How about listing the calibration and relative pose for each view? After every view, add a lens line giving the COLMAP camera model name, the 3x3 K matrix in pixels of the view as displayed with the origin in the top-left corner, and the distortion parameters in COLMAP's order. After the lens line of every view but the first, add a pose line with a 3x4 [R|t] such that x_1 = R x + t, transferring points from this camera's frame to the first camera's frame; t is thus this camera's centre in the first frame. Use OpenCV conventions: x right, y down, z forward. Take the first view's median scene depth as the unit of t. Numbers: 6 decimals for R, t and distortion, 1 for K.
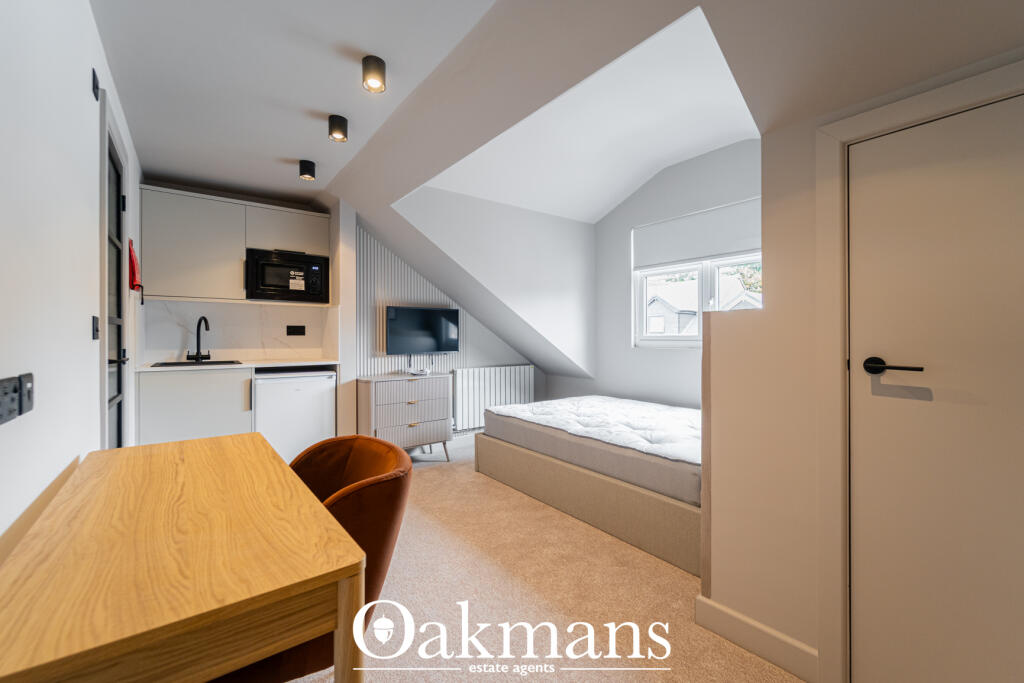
lens RADIAL K [[419.4, 0, 506.8], [0, 419.4, 337.0], [0, 0, 1]] dist [0.000097, 0.000194]
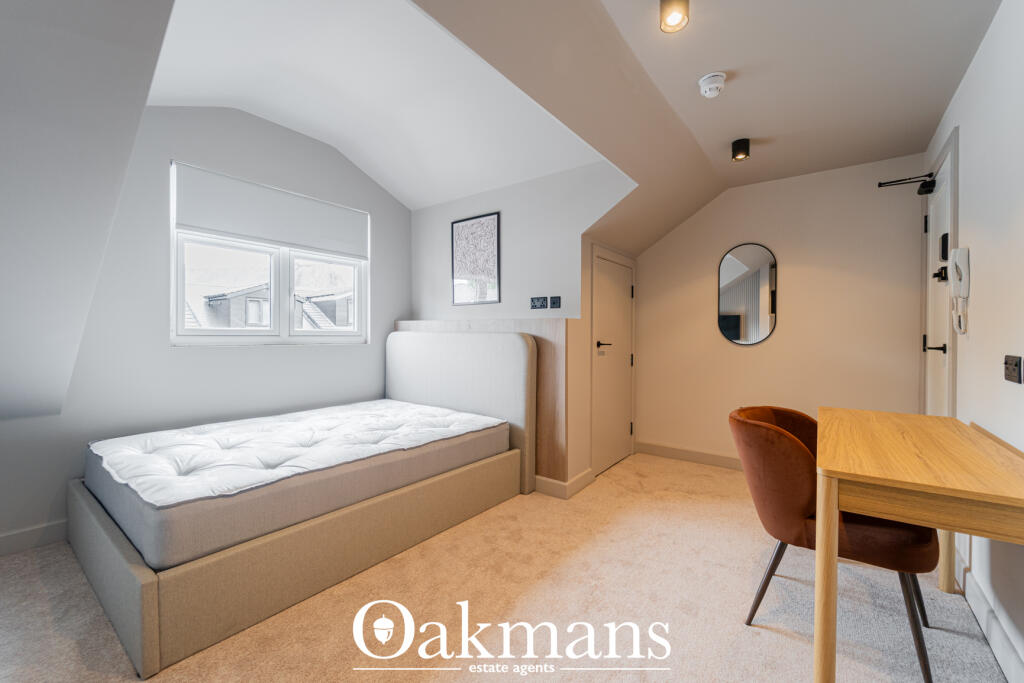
lens RADIAL K [[419.4, 0, 506.8], [0, 419.4, 337.0], [0, 0, 1]] dist [0.000097, 0.000194]
pose [[-0.262305, -0.004723, 0.964974, -0.692958], [-0.004359, 0.999984, 0.003709, 0.007819], [-0.964975, -0.003233, -0.262321, 1.034809]]
